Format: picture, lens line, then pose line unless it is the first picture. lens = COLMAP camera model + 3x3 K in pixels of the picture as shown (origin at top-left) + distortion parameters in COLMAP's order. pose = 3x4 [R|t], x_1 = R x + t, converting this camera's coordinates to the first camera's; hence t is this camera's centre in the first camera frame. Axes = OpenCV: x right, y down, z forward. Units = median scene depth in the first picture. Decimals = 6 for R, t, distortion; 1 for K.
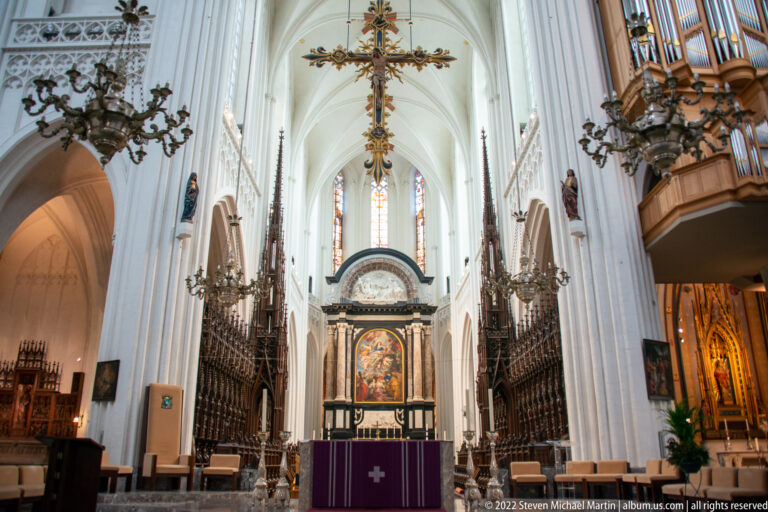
lens RADIAL K [[607.9, 0, 384.0], [0, 607.9, 256.0], [0, 0, 1]] dist [-0.116922, 0.002187]
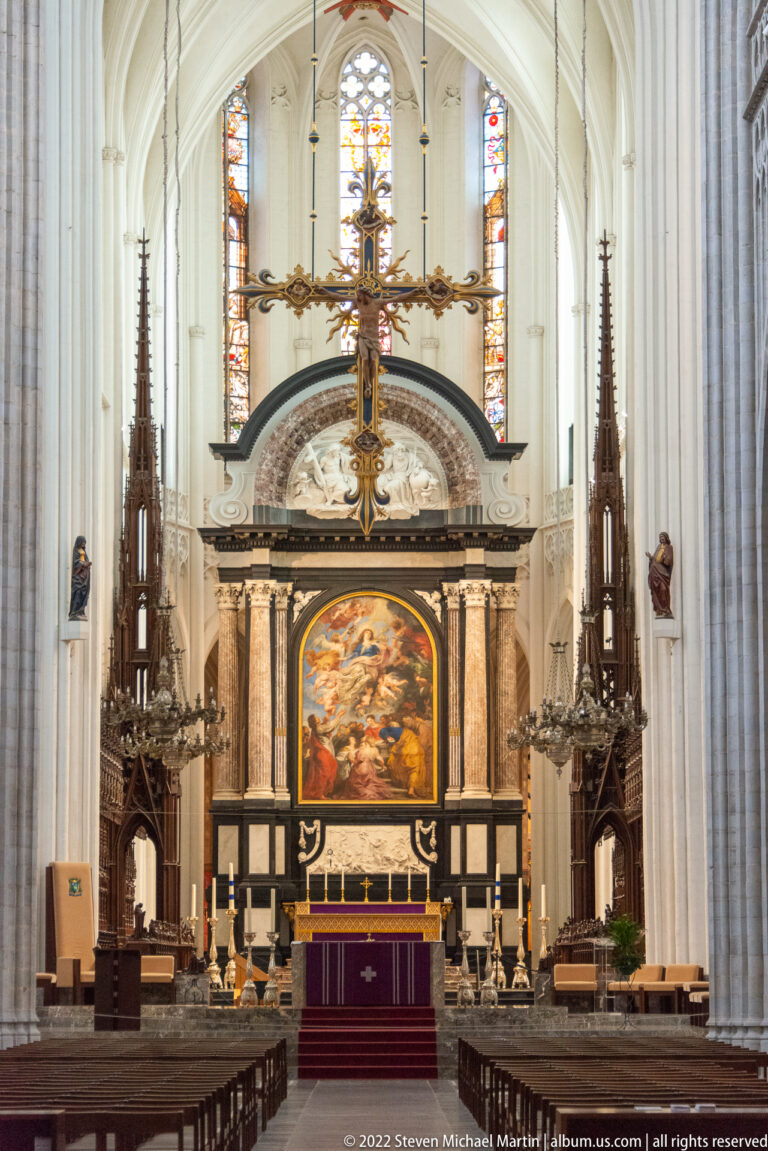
lens RADIAL K [[3727.9, 0, 384.0], [0, 3727.9, 575.5], [0, 0, 1]] dist [-0.031930, -0.804398]
pose [[0.999998, -0.001501, -0.001640, 0.005622], [0.001830, 0.974669, 0.223647, -0.382278], [0.001263, -0.223649, 0.974669, -1.121271]]
